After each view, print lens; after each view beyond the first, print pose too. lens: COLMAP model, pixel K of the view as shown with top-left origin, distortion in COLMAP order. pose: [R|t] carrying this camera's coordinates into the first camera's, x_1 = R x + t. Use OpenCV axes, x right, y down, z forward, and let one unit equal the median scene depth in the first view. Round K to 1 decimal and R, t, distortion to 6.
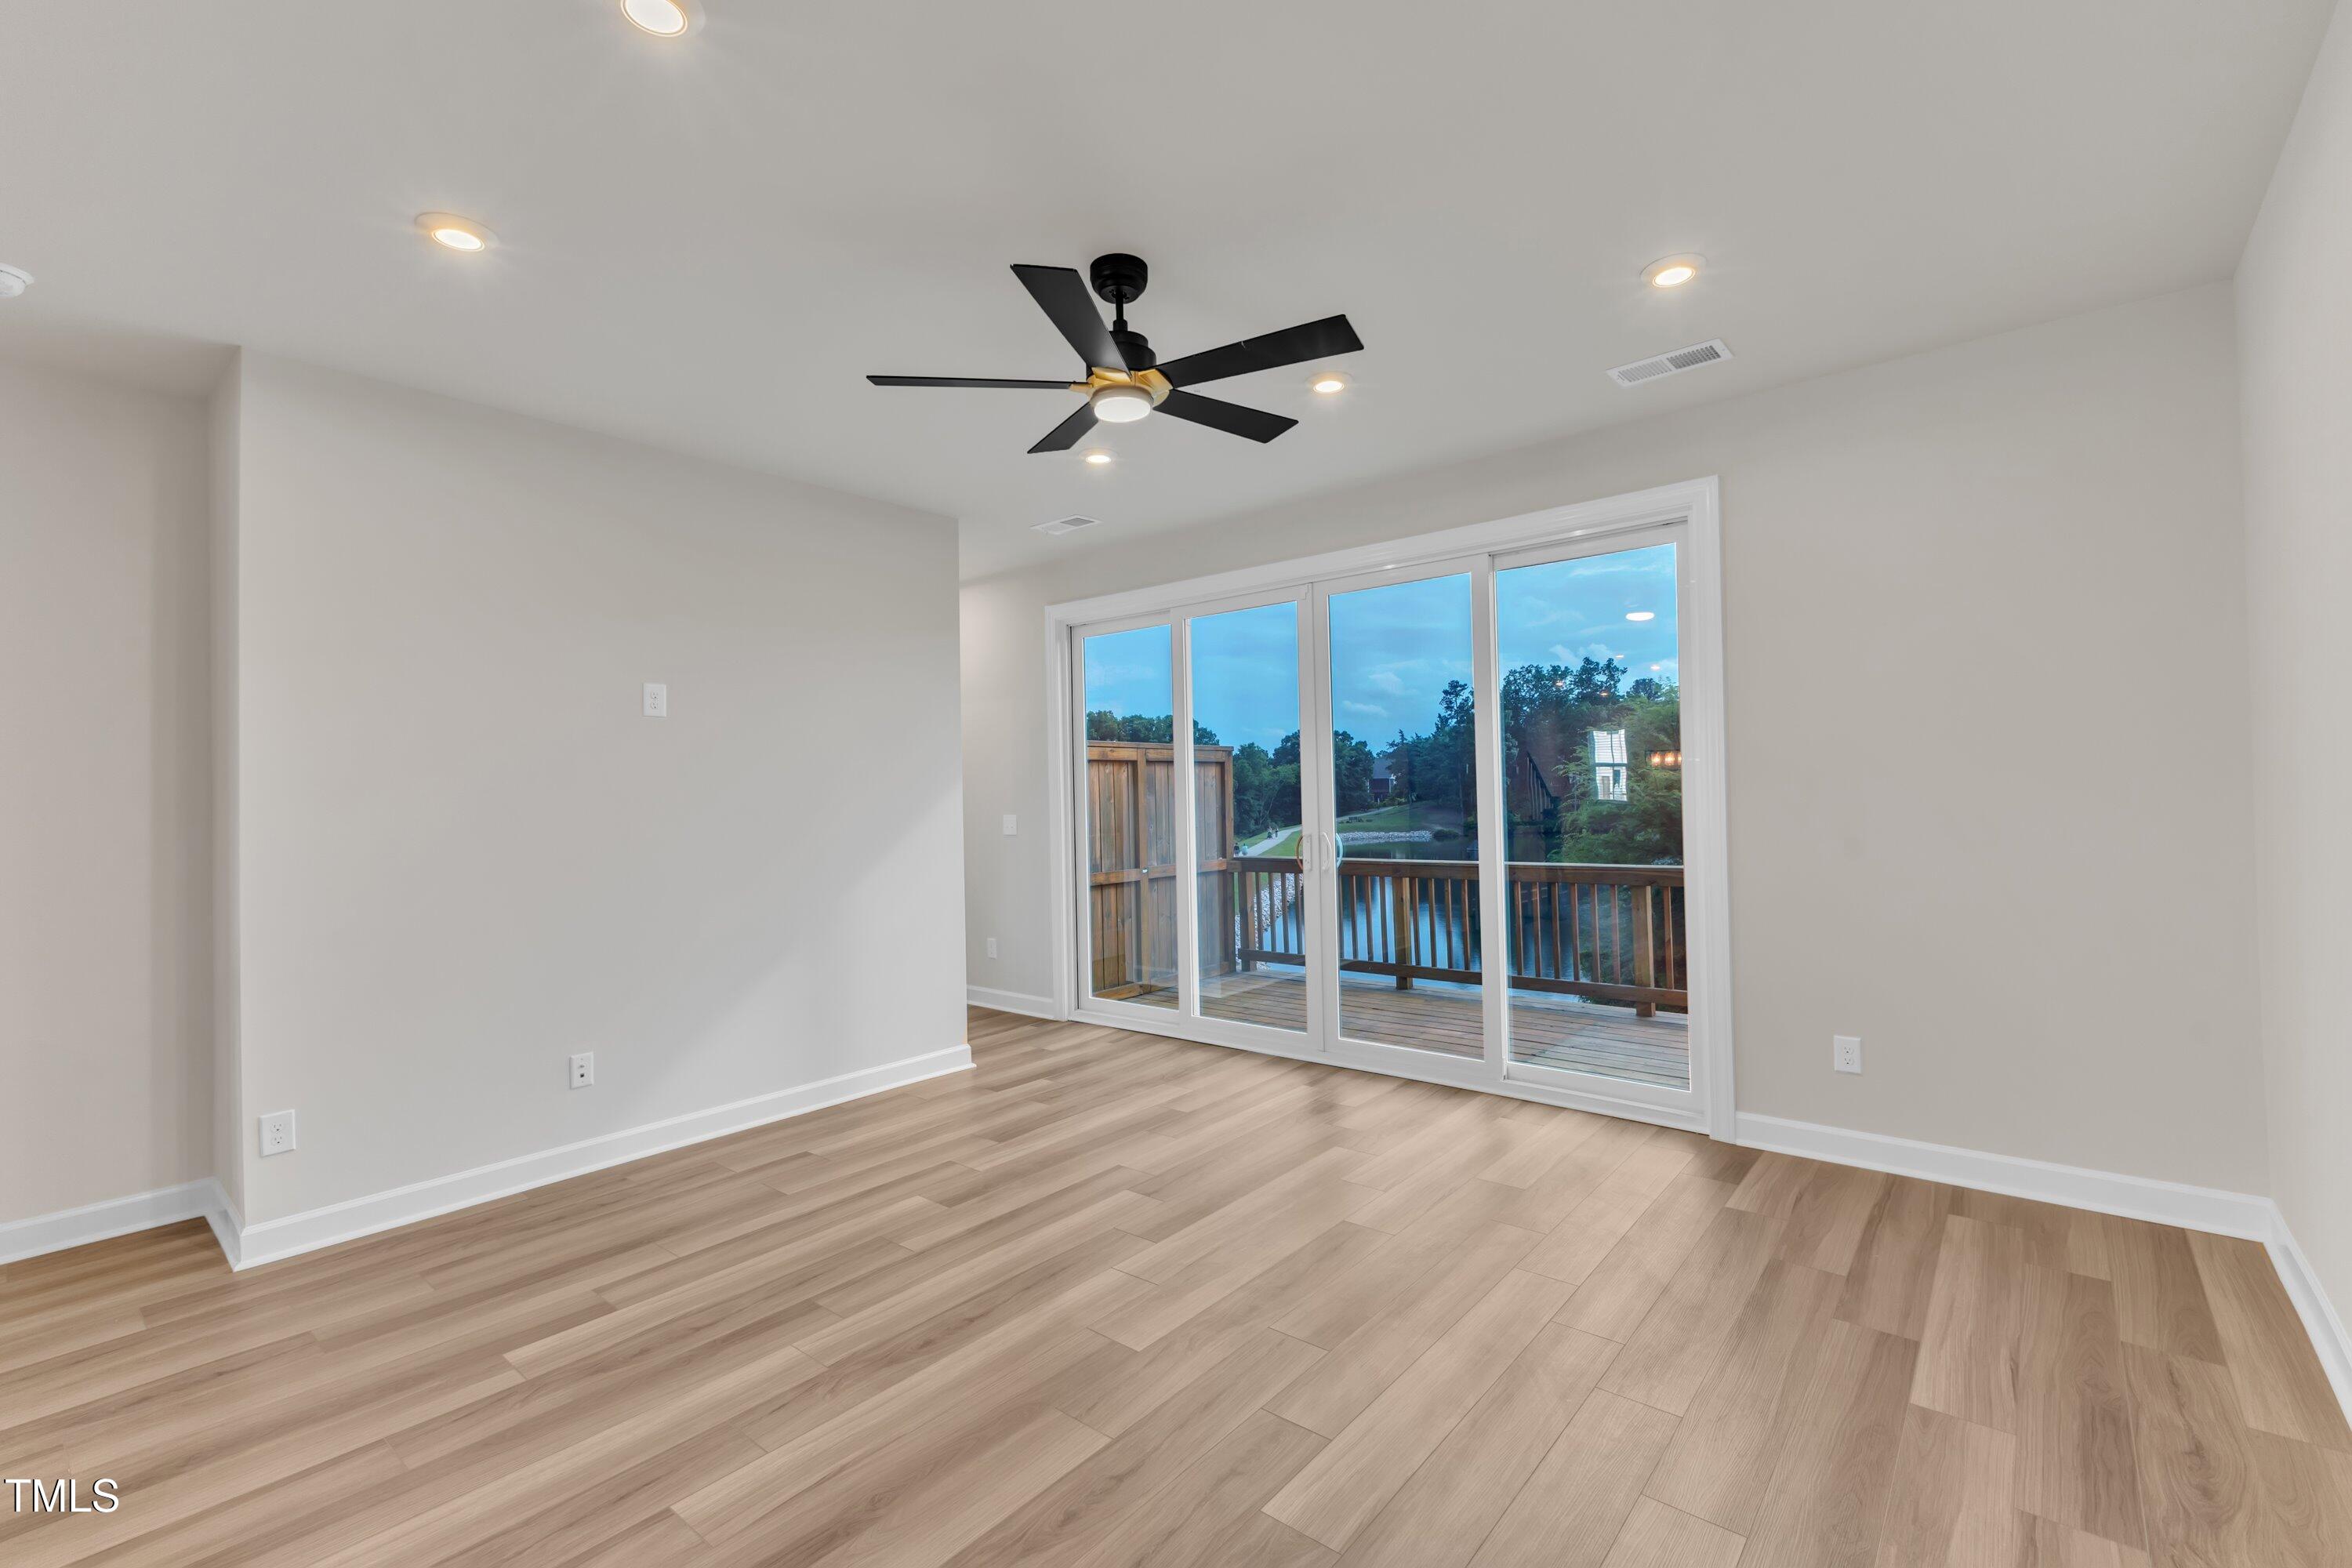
lens RADIAL K [[1022.0, 0, 1177.6], [0, 1022.0, 782.2], [0, 0, 1]] dist [0.008664, -0.000226]
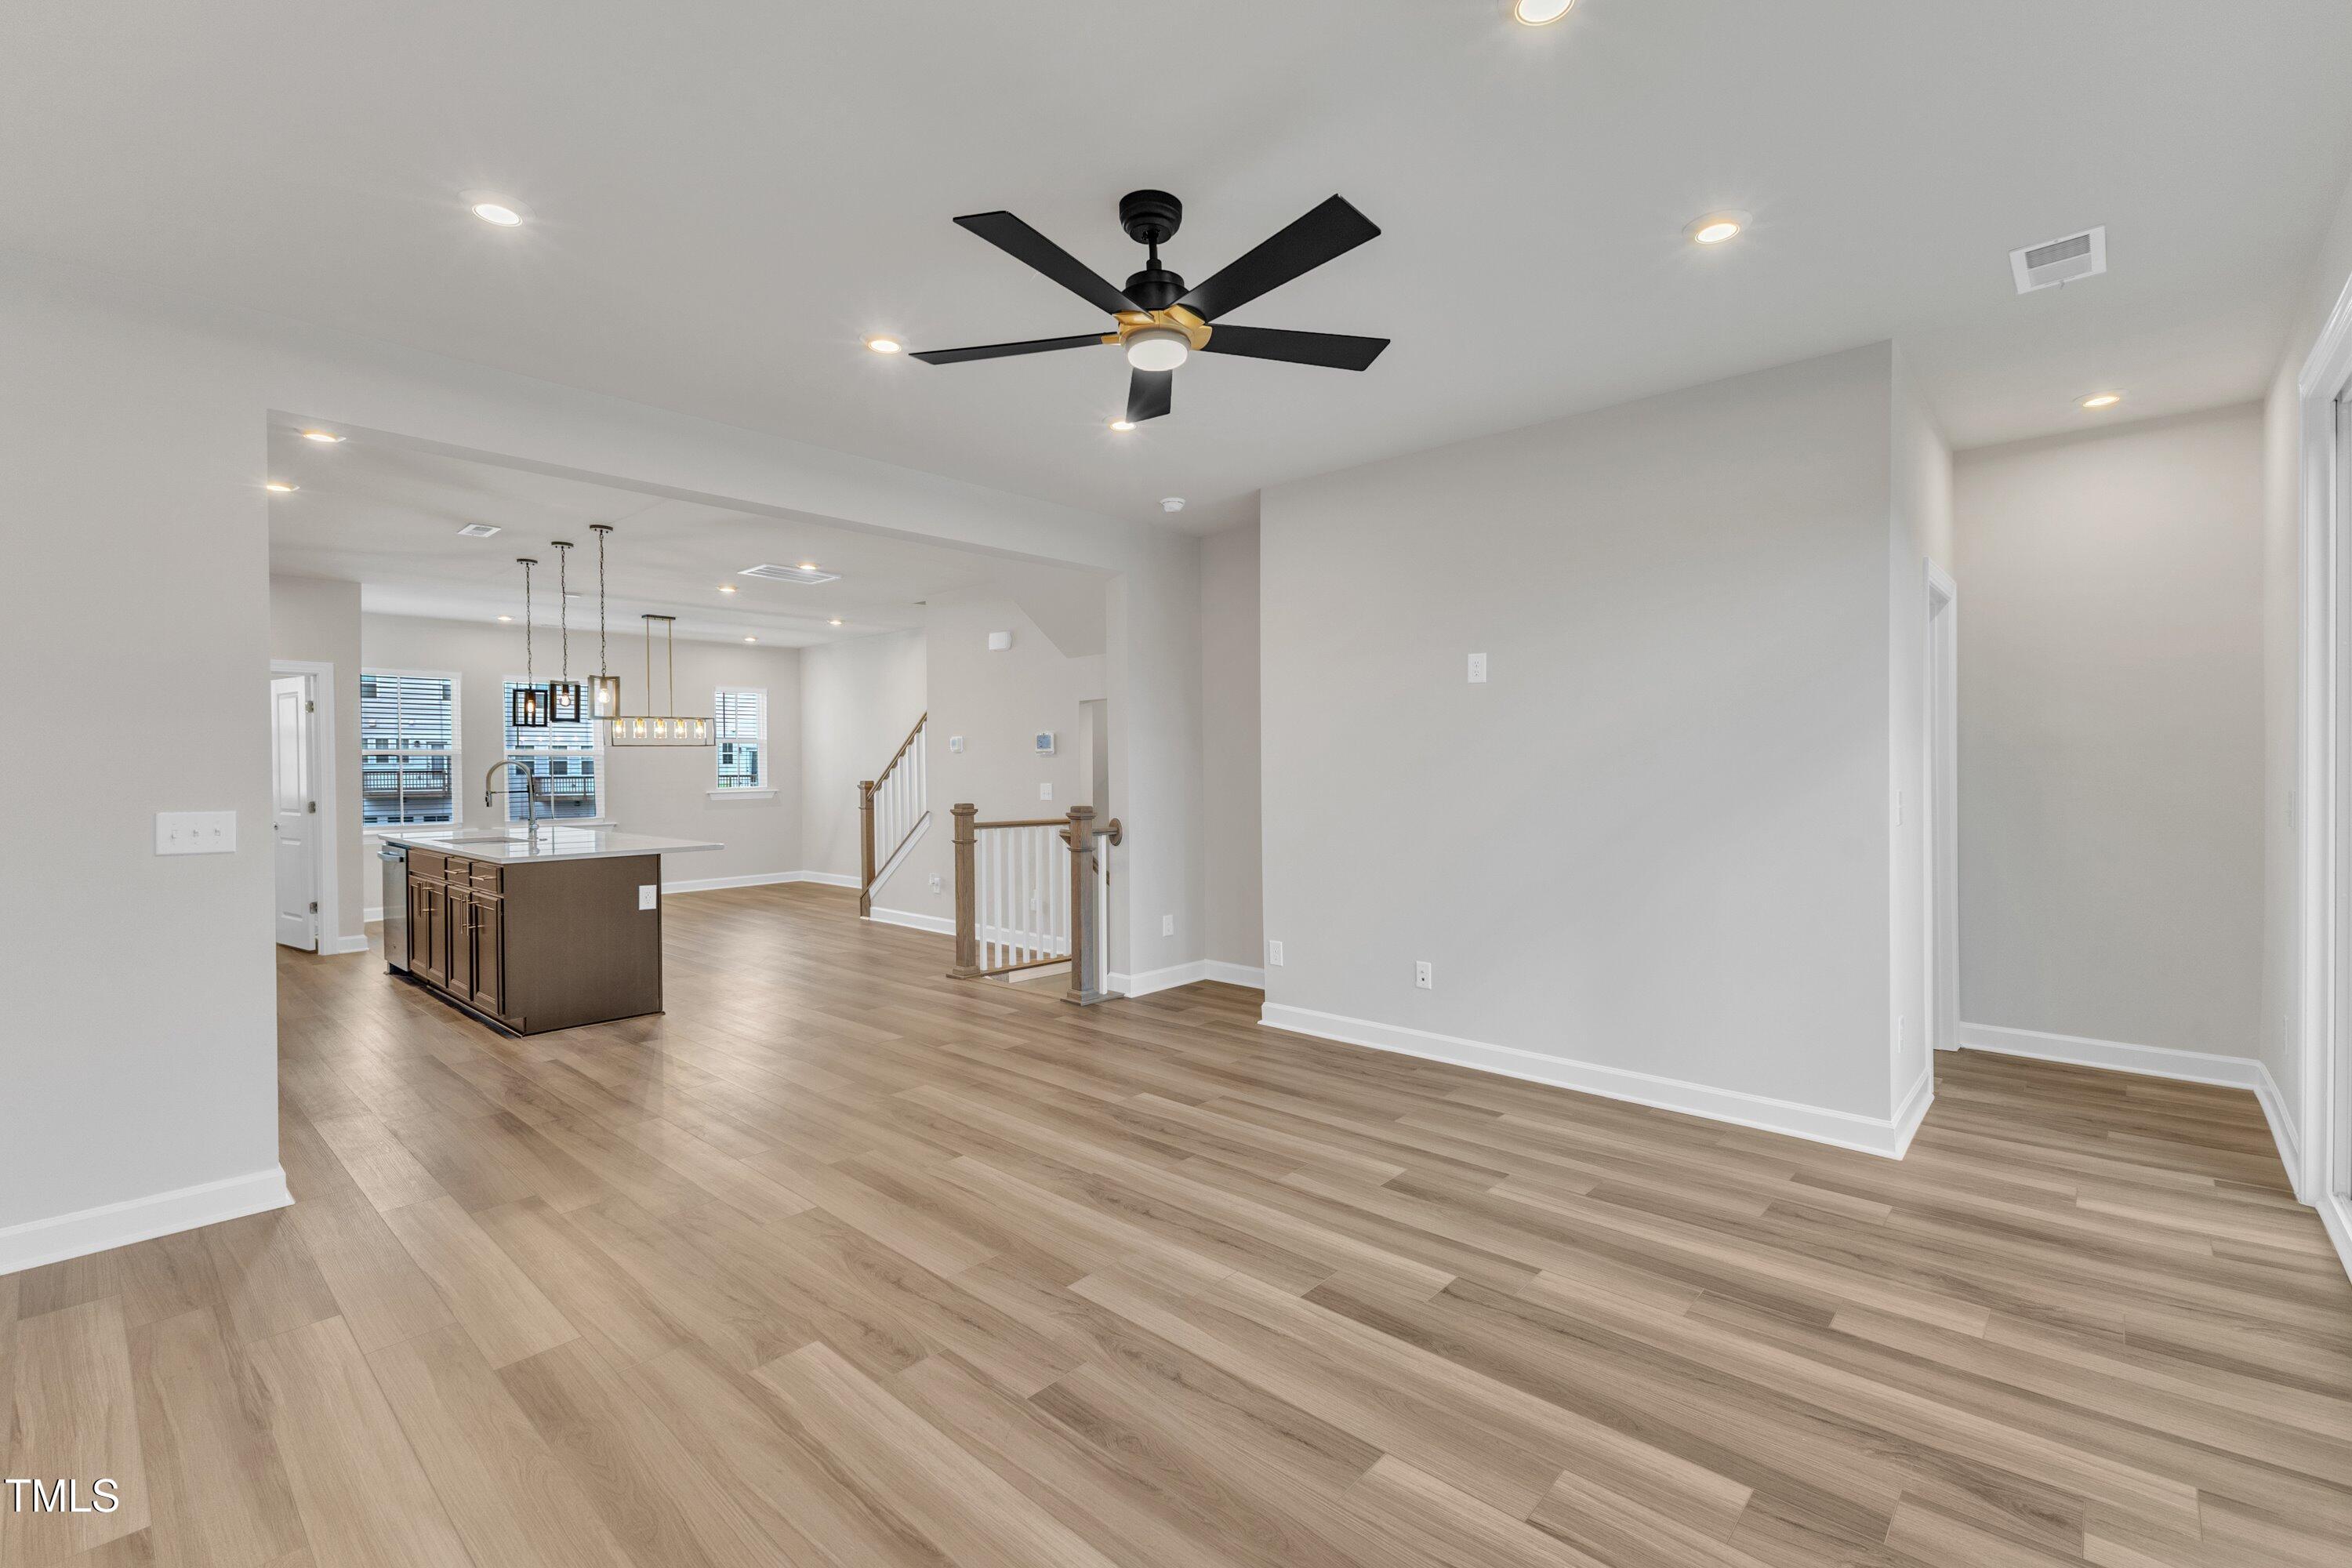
lens RADIAL K [[1022.0, 0, 1189.8], [0, 1022.0, 779.6], [0, 0, 1]] dist [0.008664, -0.000226]
pose [[-0.037983, 0.038410, -0.998540, 0.773857], [0.019199, 0.999105, 0.037701, -0.008651], [0.999094, -0.017739, -0.038686, 0.908750]]
